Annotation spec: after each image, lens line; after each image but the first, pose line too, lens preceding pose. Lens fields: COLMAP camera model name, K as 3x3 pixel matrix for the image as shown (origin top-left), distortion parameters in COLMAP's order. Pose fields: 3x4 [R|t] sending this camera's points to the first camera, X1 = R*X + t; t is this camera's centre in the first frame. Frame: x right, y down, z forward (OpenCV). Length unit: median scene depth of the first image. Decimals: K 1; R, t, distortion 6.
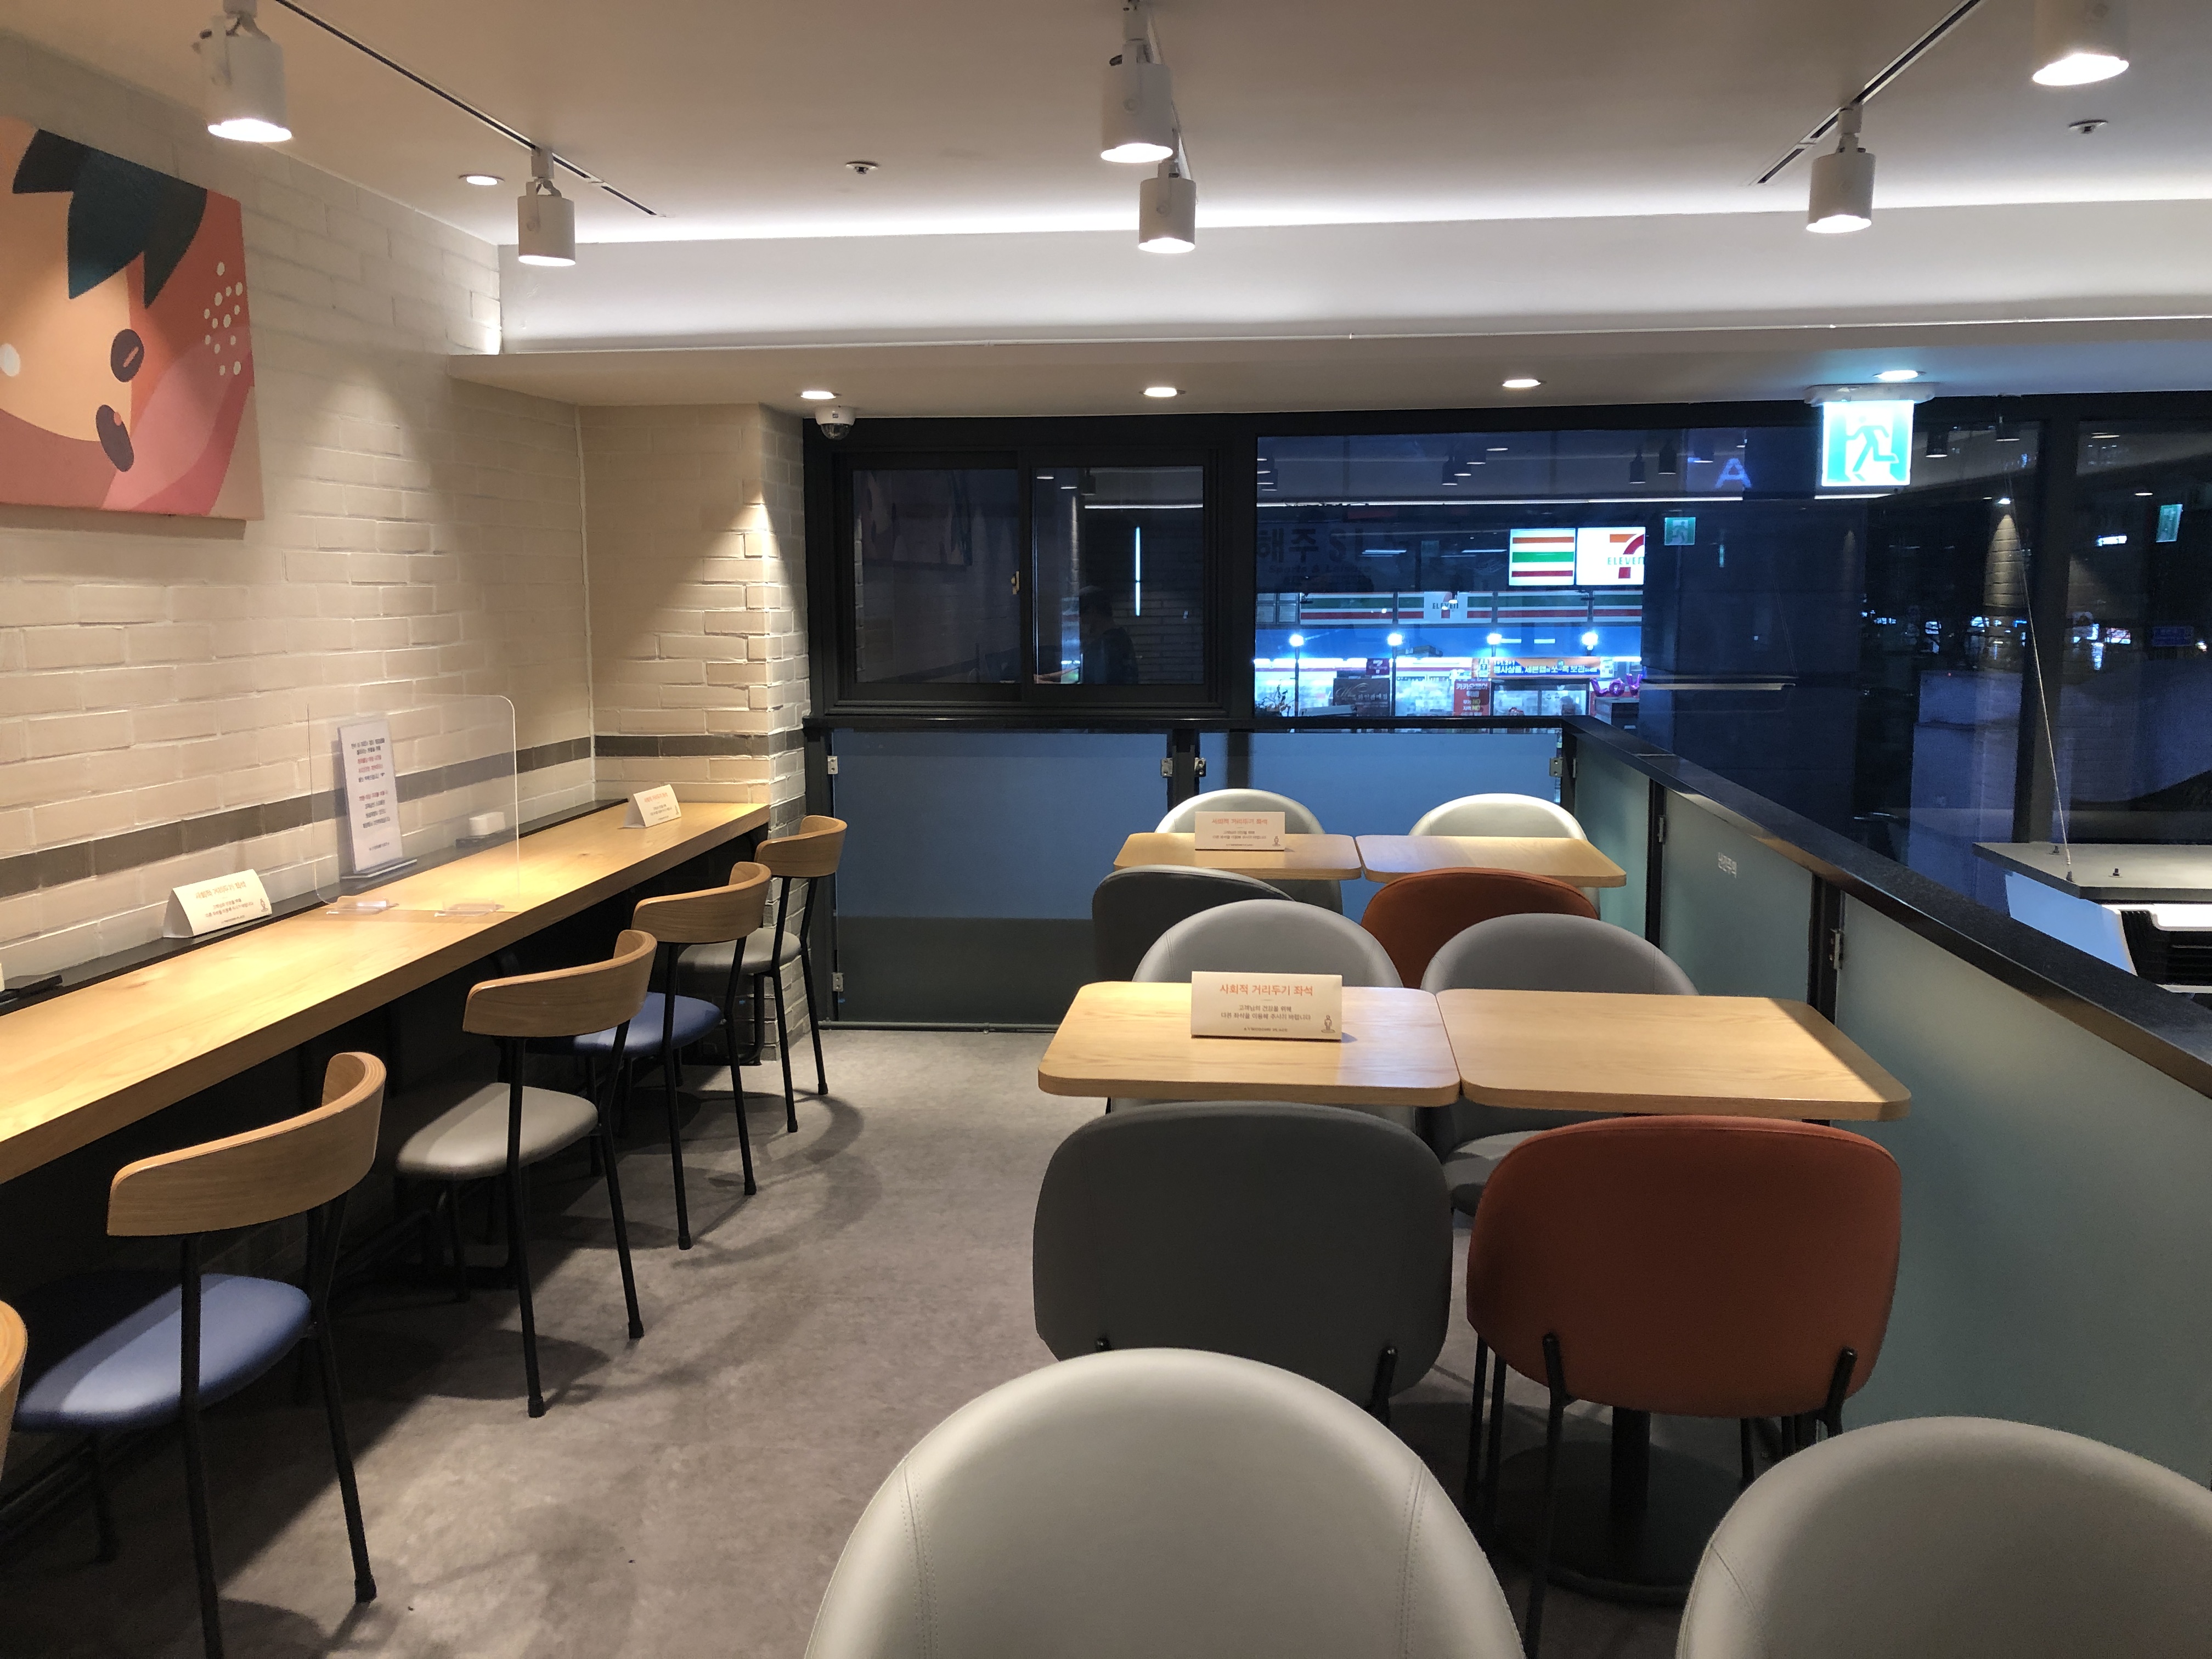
lens RADIAL K [[1801.6, 0, 1105.7], [0, 1801.6, 837.7], [0, 0, 1]] dist [0.032938, -0.027959]
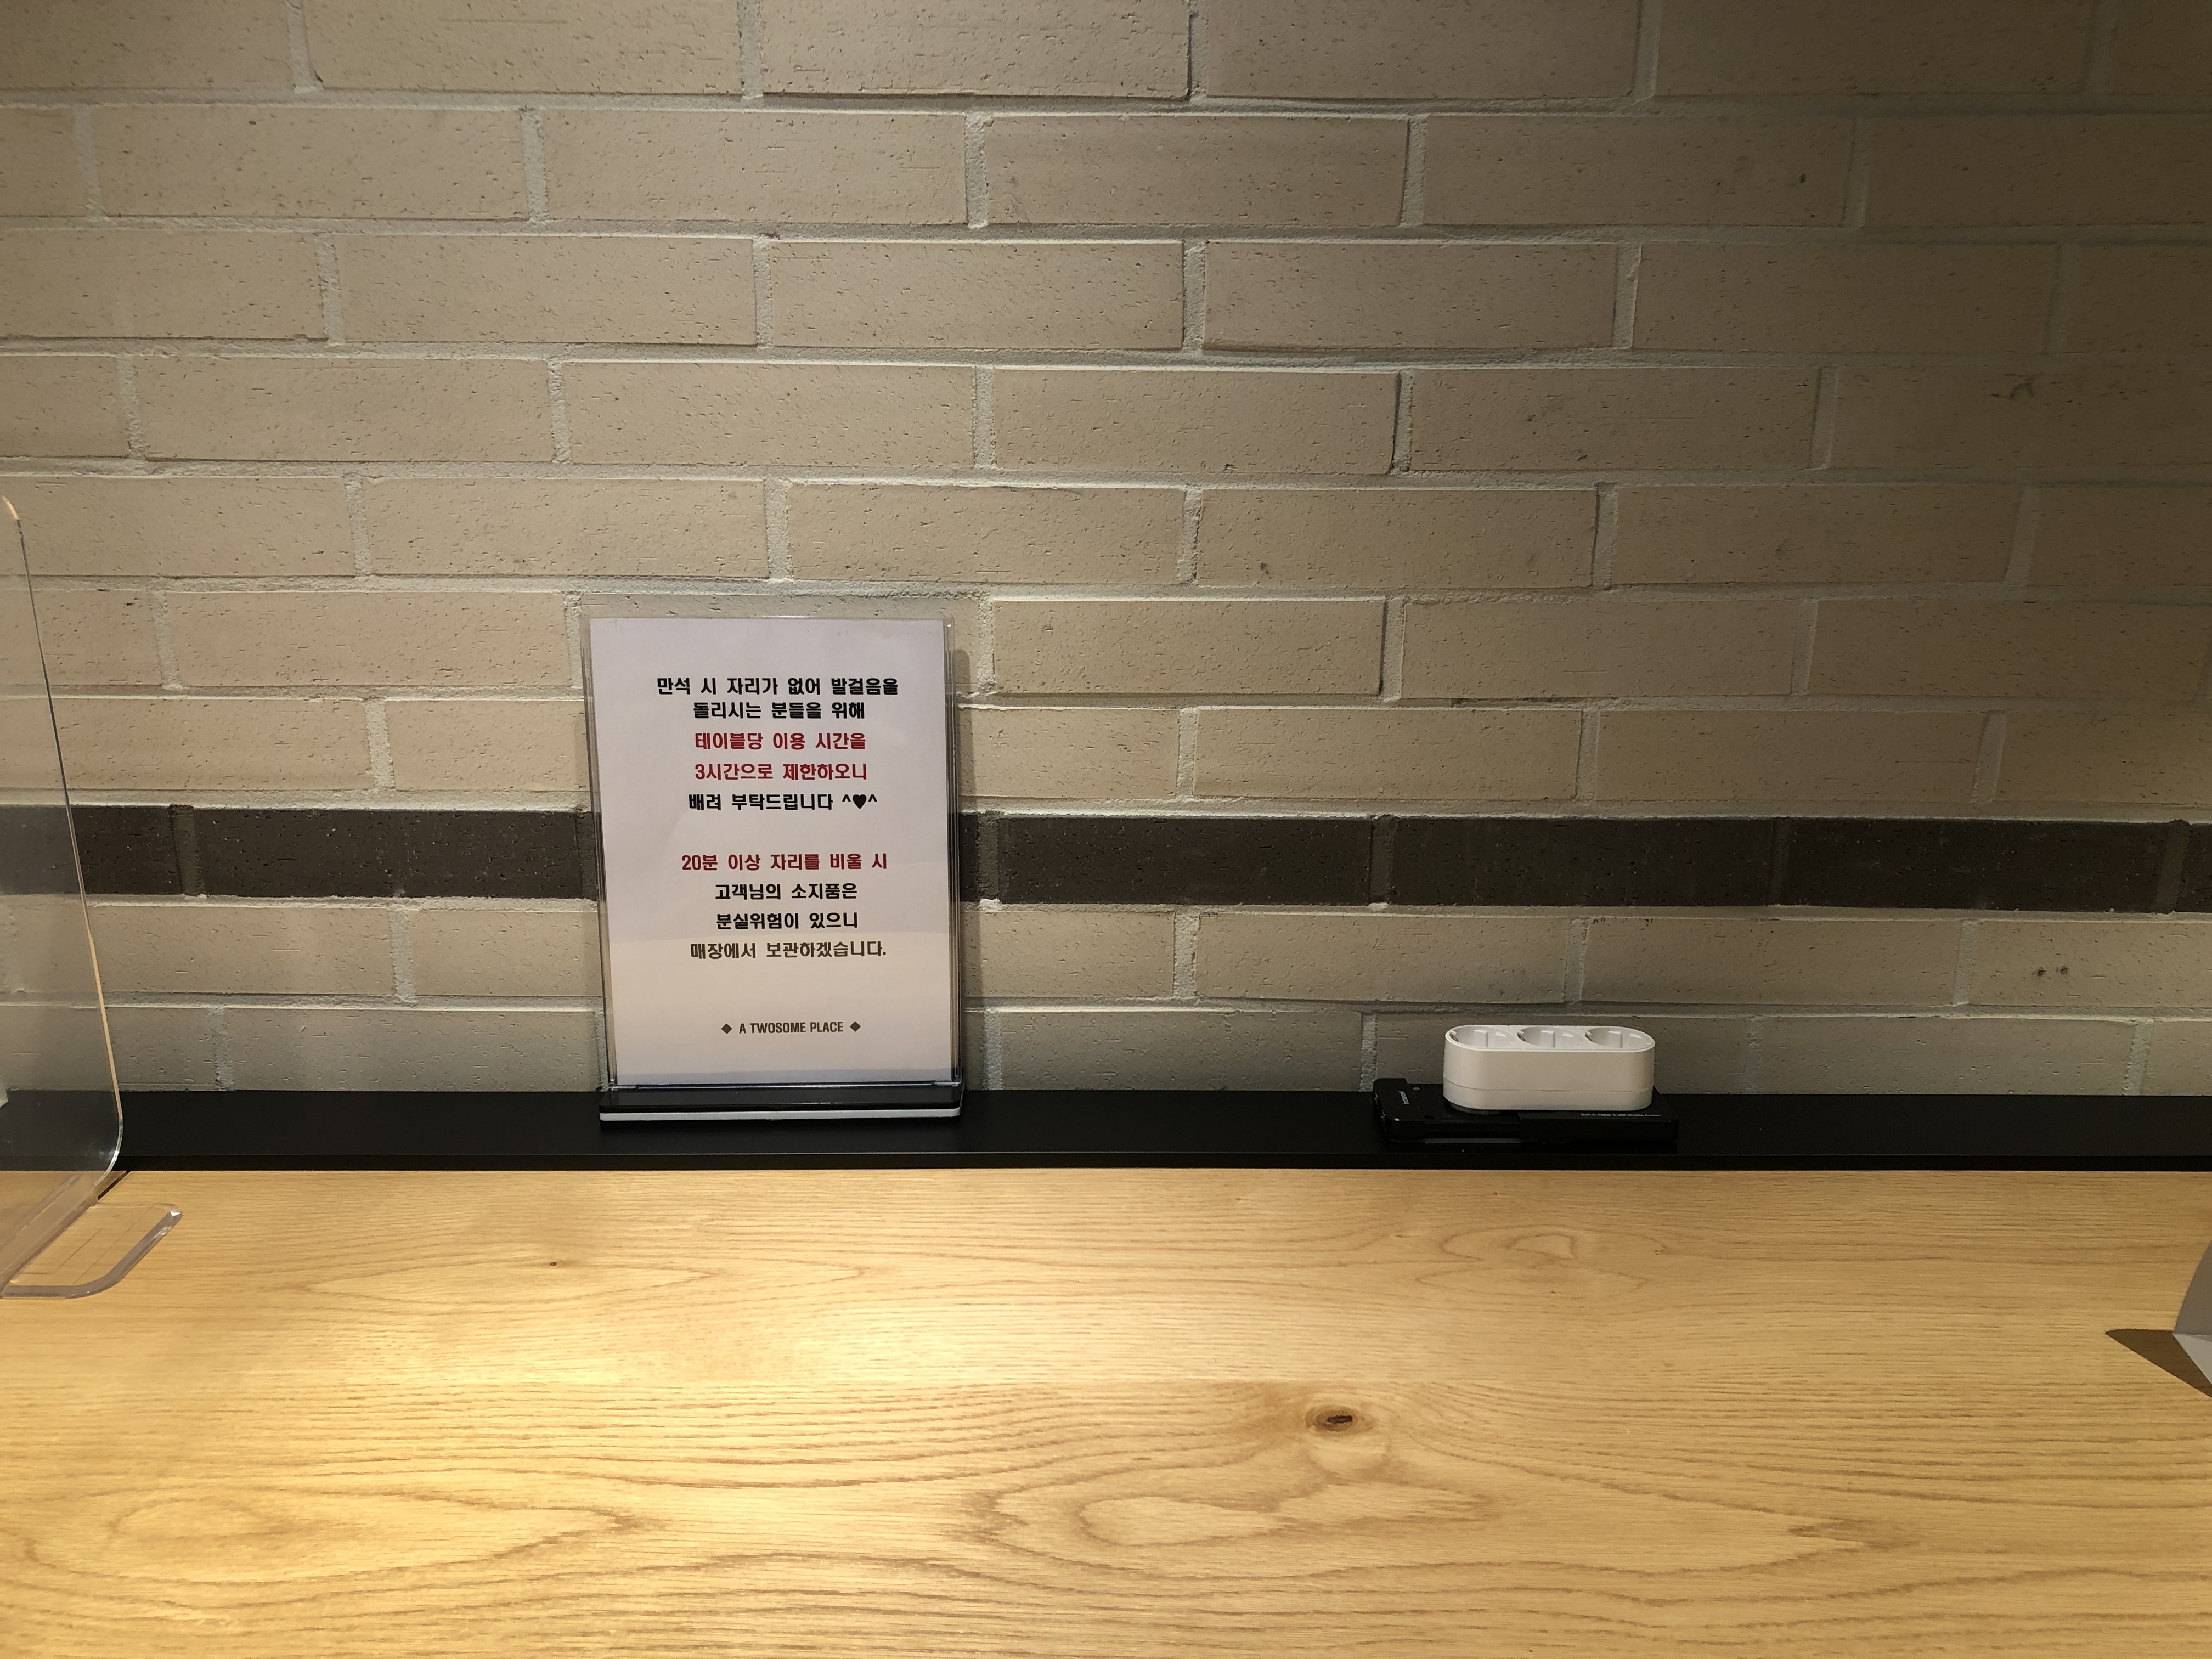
lens RADIAL K [[1801.6, 0, 1111.5], [0, 1801.6, 818.5], [0, 0, 1]] dist [0.032938, -0.027959]
pose [[0.099123, 0.293190, -0.950902, -0.147129], [-0.143816, 0.949796, 0.277857, -0.144301], [0.984628, 0.109212, 0.136312, 1.222871]]
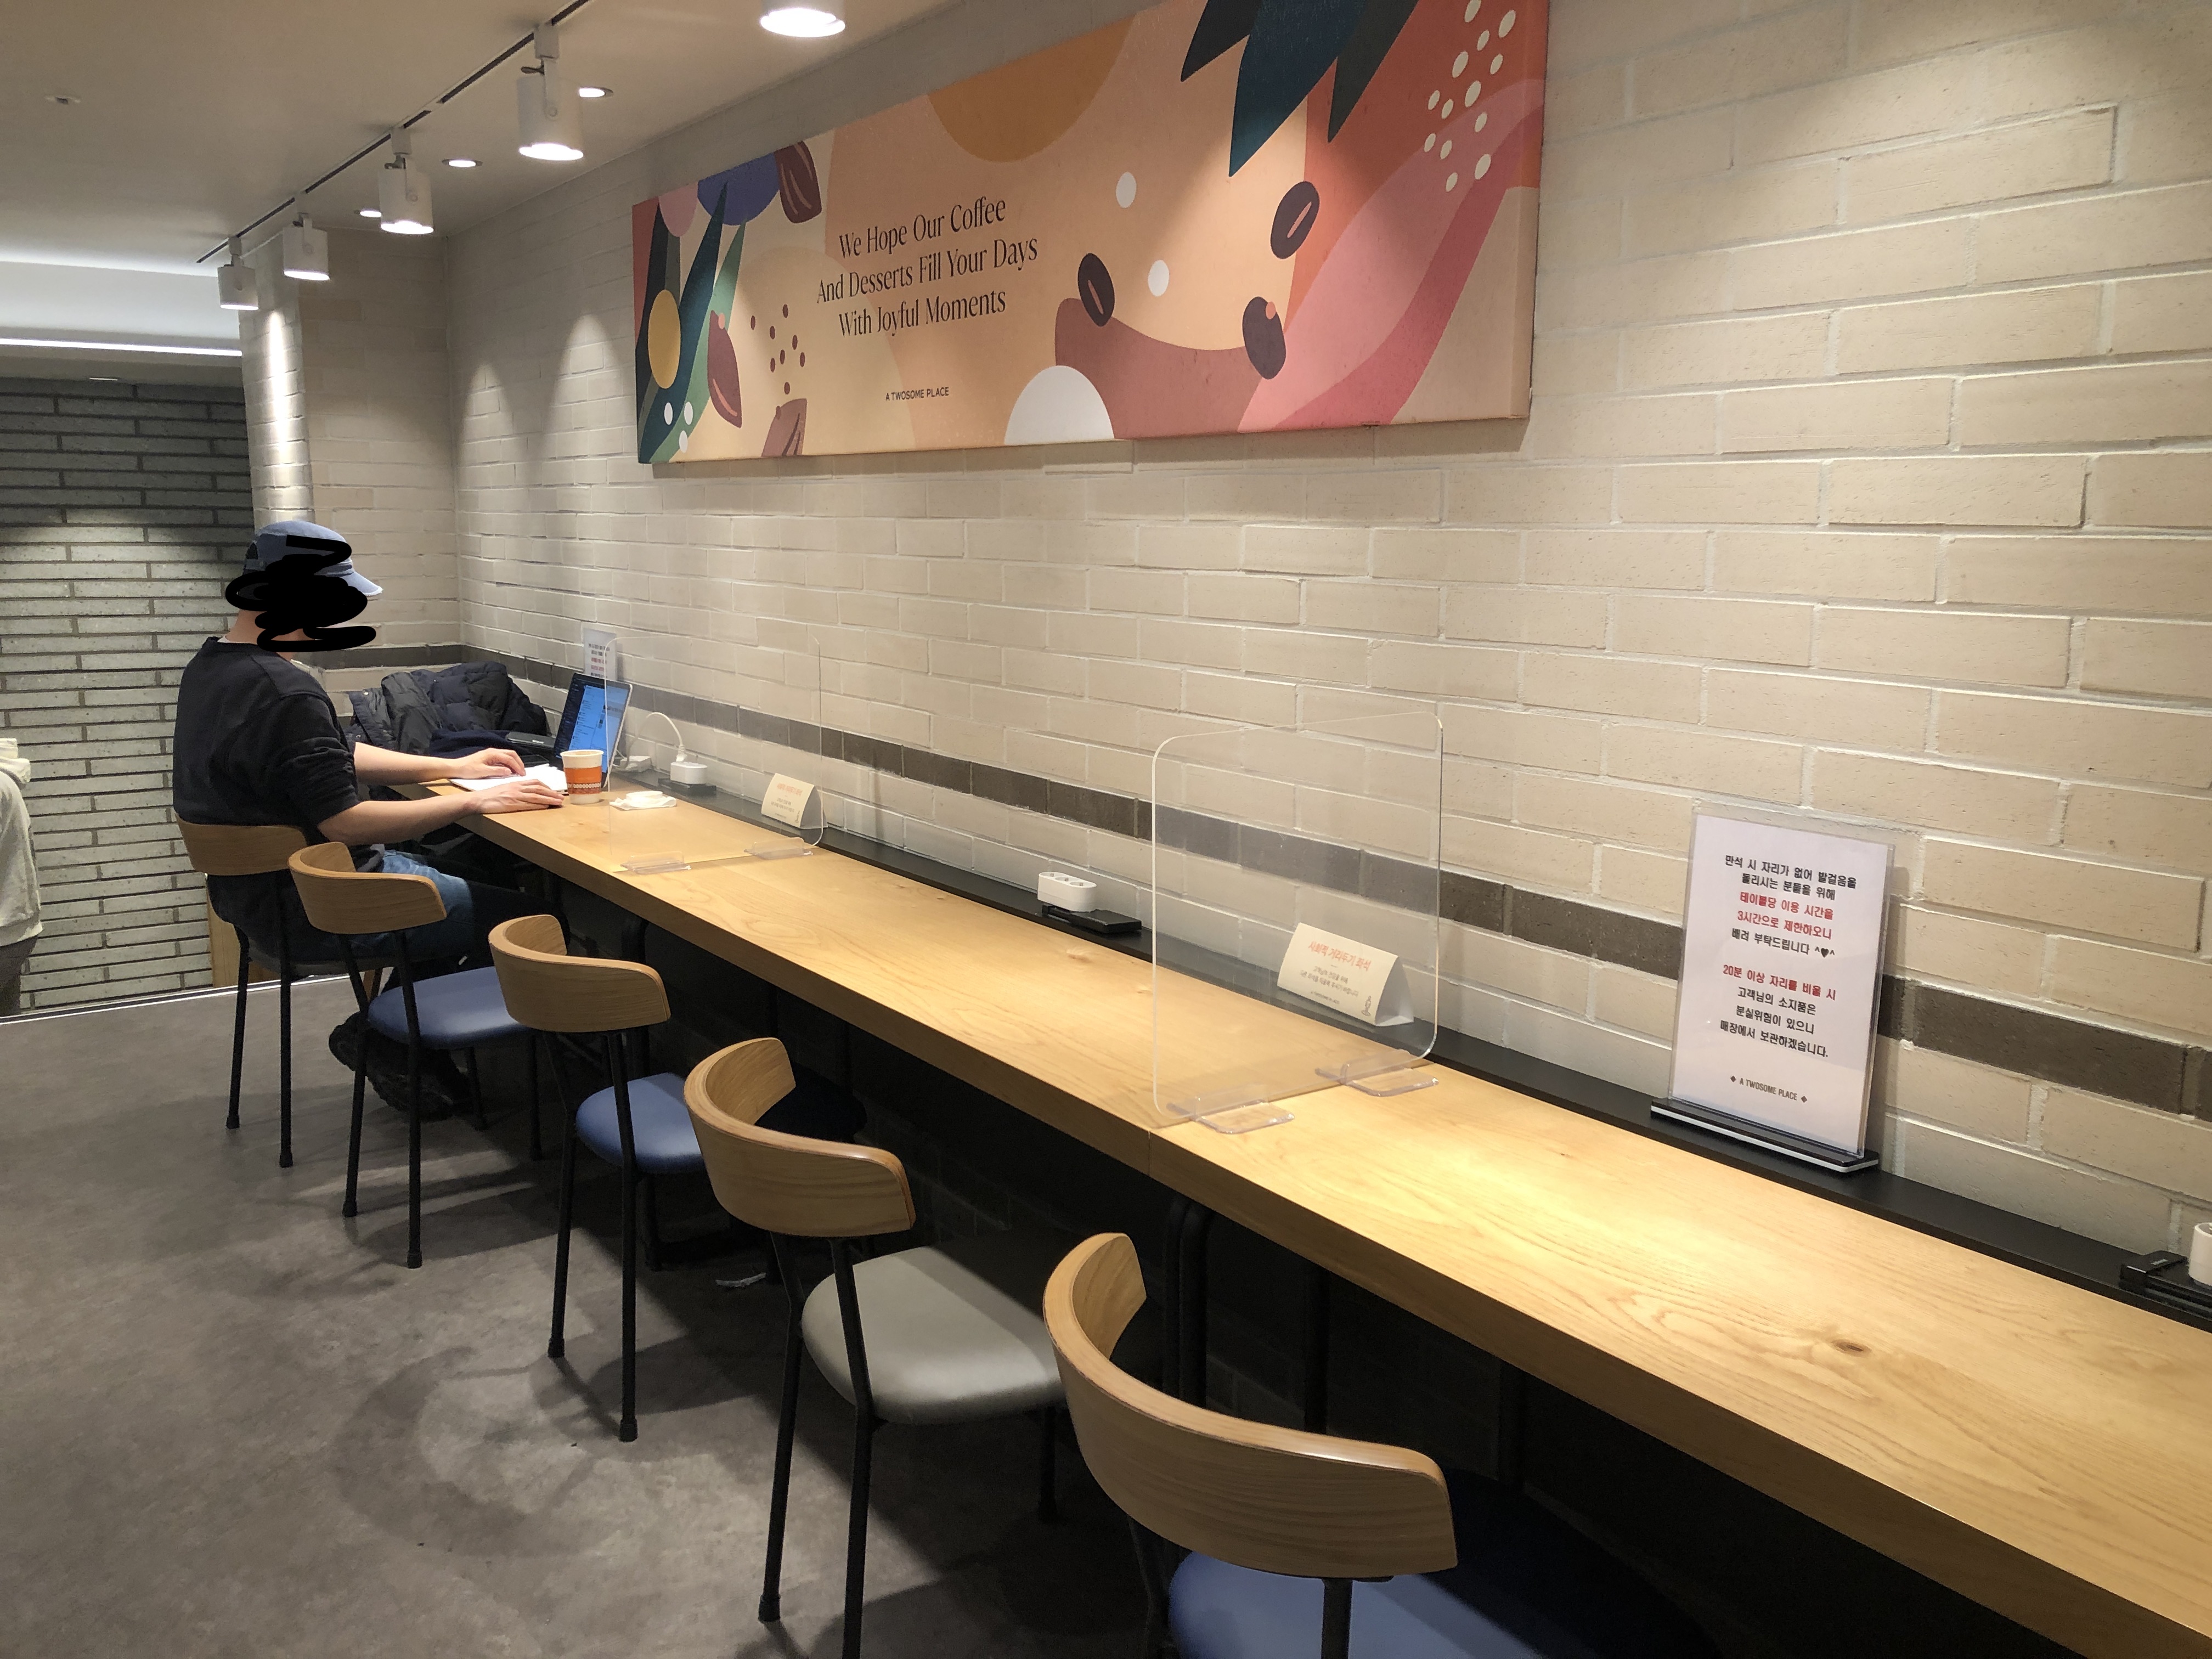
lens RADIAL K [[1801.6, 0, 1127.4], [0, 1801.6, 812.0], [0, 0, 1]] dist [0.032938, -0.027959]
pose [[-0.760849, 0.108298, -0.639828, 0.021312], [-0.090661, 0.958567, 0.270057, -0.213088], [0.642565, 0.263480, -0.719506, 1.470749]]
